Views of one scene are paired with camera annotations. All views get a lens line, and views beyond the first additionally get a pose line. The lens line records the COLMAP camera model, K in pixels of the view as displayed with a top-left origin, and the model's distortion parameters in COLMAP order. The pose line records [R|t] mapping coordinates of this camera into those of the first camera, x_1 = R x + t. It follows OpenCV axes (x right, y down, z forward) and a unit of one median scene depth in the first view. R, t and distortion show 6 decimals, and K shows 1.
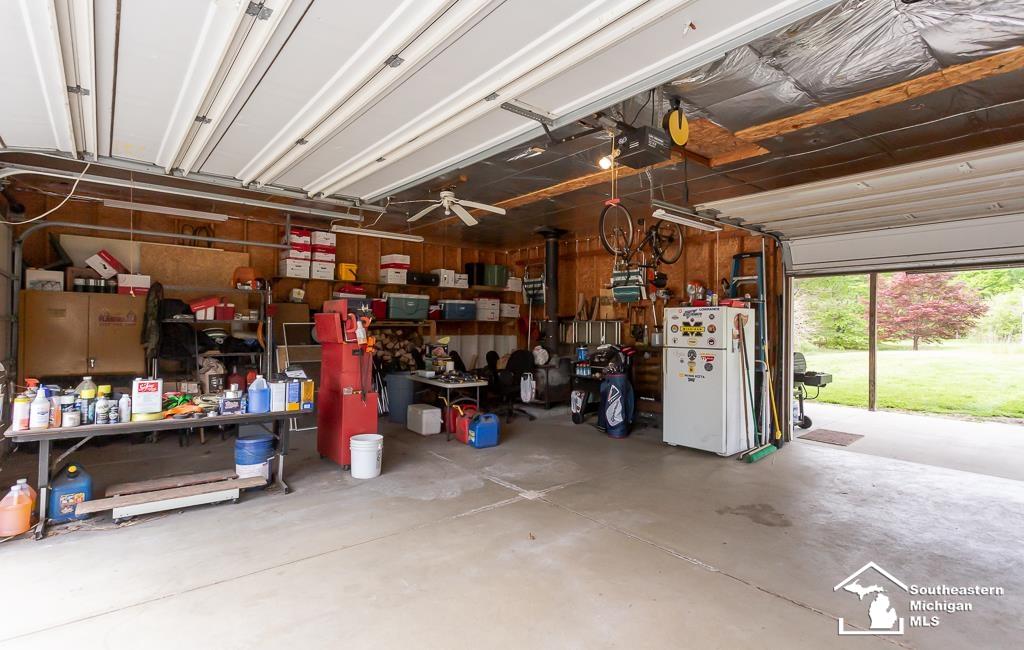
lens RADIAL K [[498.2, 0, 509.1], [0, 498.2, 319.1], [0, 0, 1]] dist [0.017639, 0.000433]
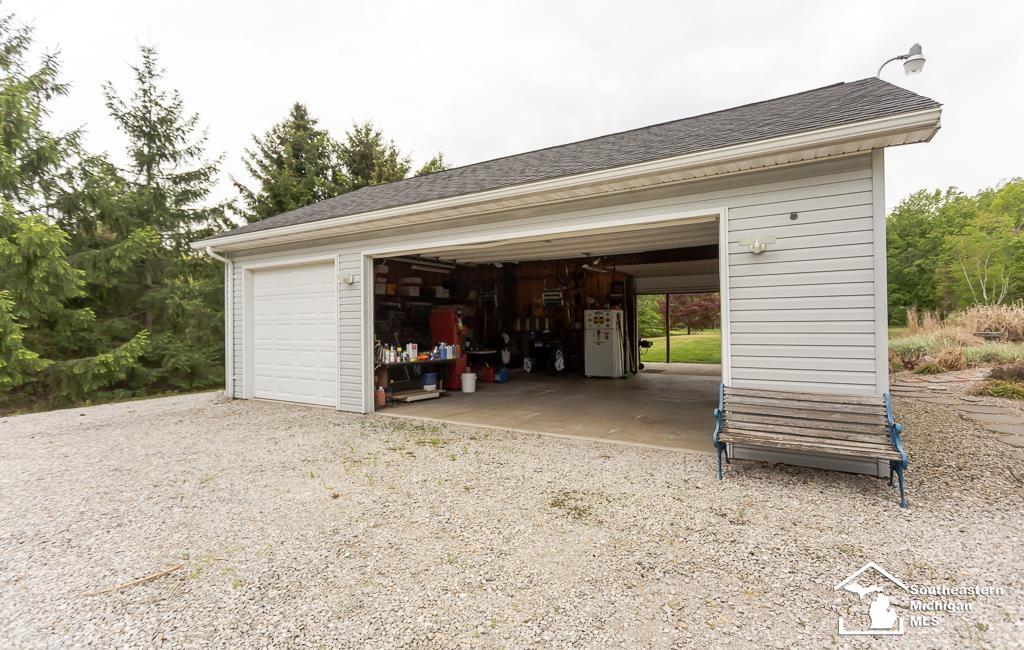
lens RADIAL K [[498.2, 0, 509.1], [0, 498.2, 319.1], [0, 0, 1]] dist [0.017639, 0.000433]
pose [[0.945757, -0.016340, 0.324464, -0.587735], [0.016006, 0.999865, 0.003699, 0.001492], [-0.324481, 0.001695, 0.945891, -0.757869]]
